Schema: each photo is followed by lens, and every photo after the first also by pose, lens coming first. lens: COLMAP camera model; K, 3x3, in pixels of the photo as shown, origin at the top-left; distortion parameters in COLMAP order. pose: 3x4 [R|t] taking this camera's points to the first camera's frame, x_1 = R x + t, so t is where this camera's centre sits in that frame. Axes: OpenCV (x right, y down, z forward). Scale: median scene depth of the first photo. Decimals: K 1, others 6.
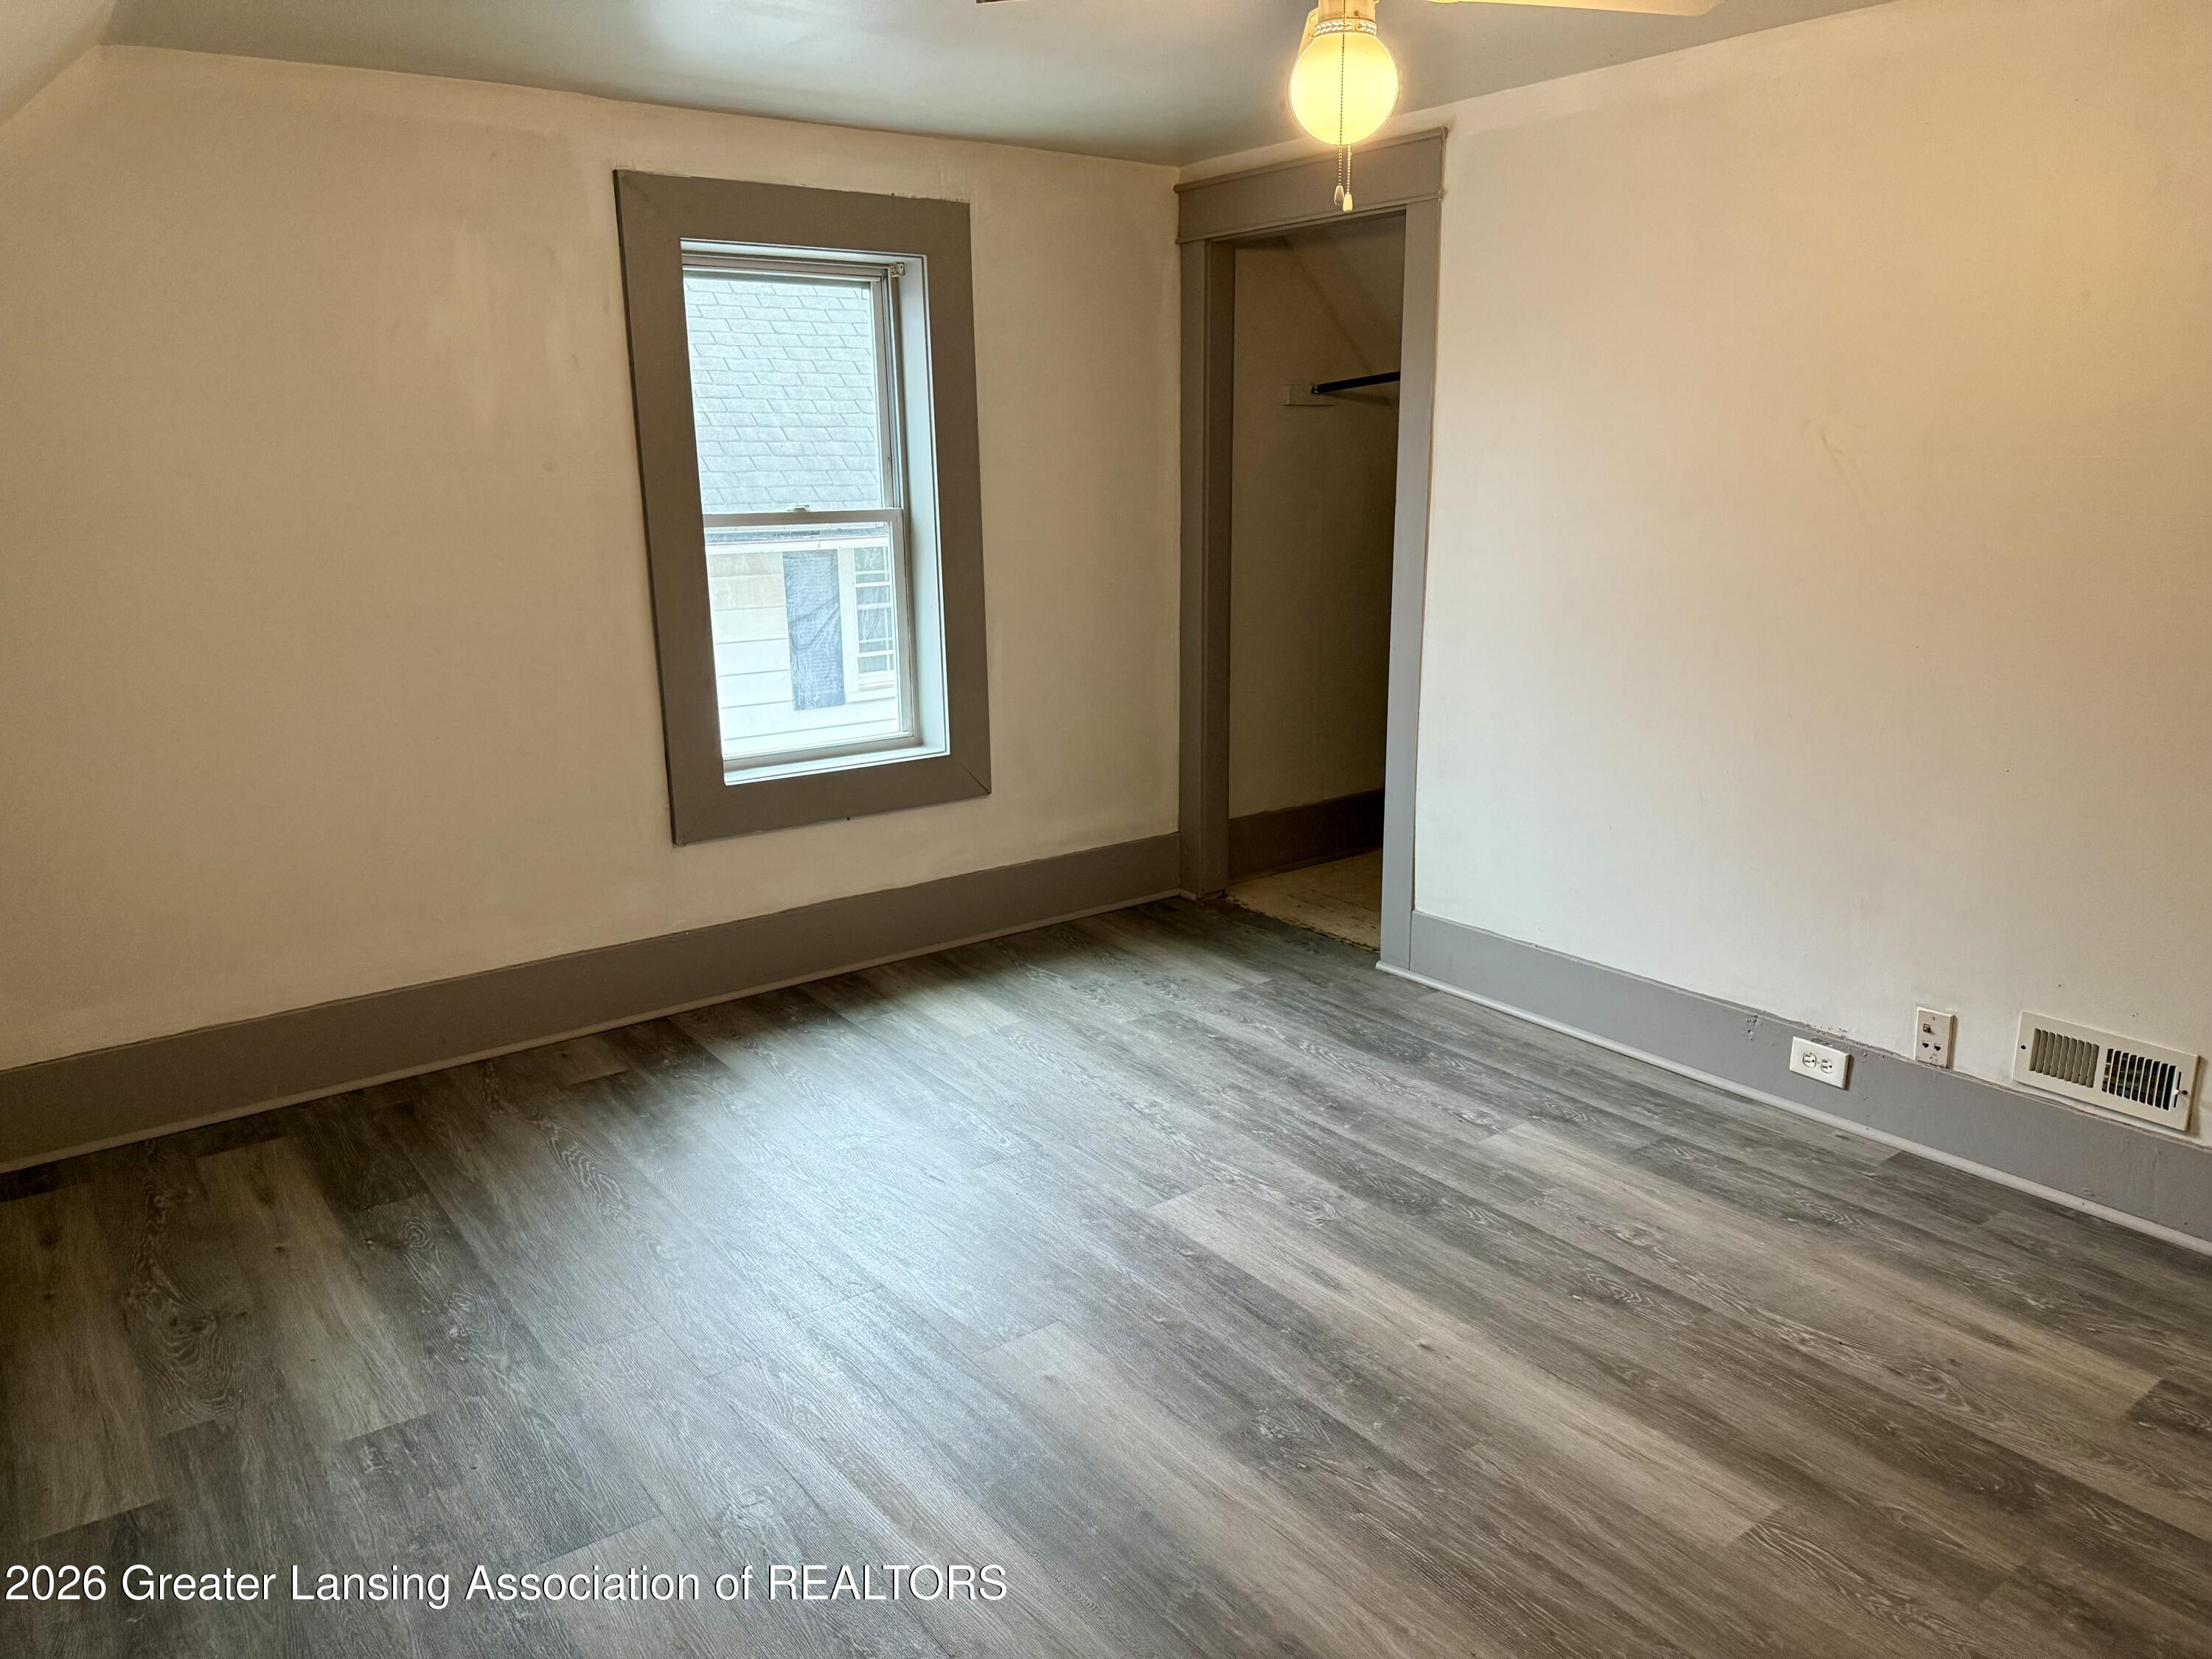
lens RADIAL K [[1559.1, 0, 1121.6], [0, 1559.1, 818.1], [0, 0, 1]] dist [0.068418, -0.074800]
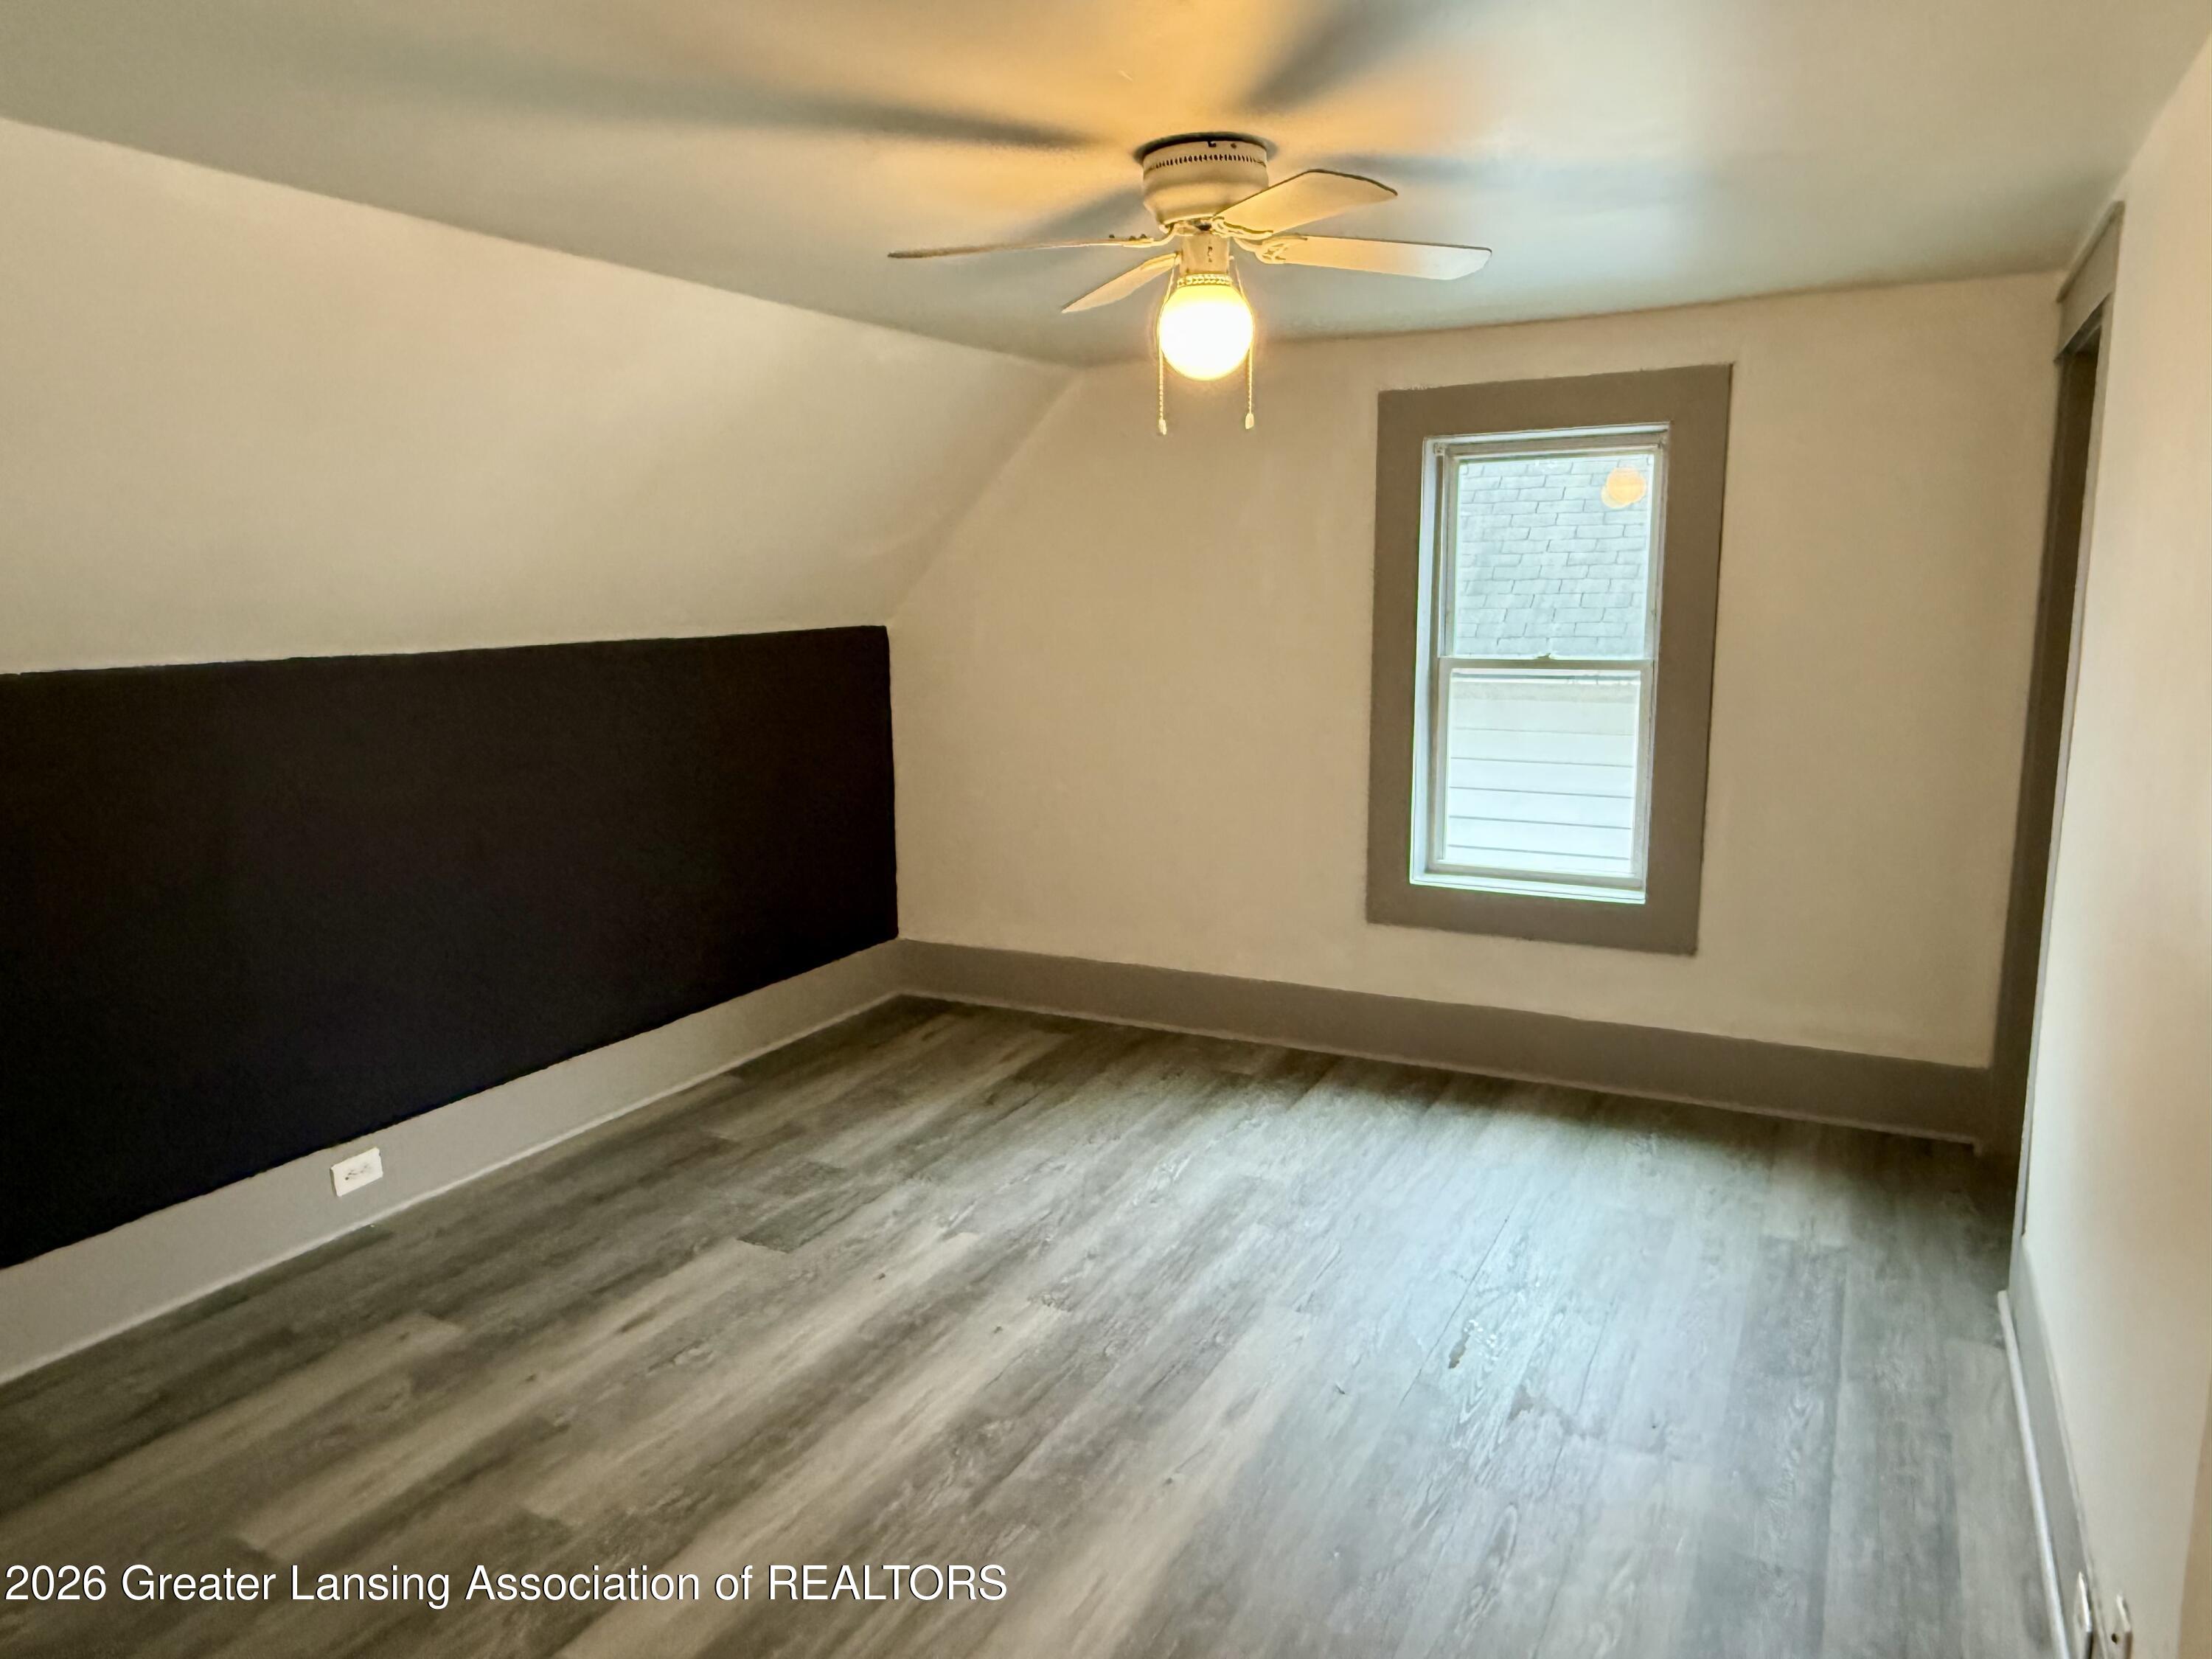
lens RADIAL K [[1477.0, 0, 1112.5], [0, 1477.0, 825.9], [0, 0, 1]] dist [-0.005626, -0.005403]
pose [[0.413051, 0.159693, -0.896598, 0.657110], [-0.200295, 0.976330, 0.081620, -0.110536], [0.888409, 0.145871, 0.435260, 0.307870]]
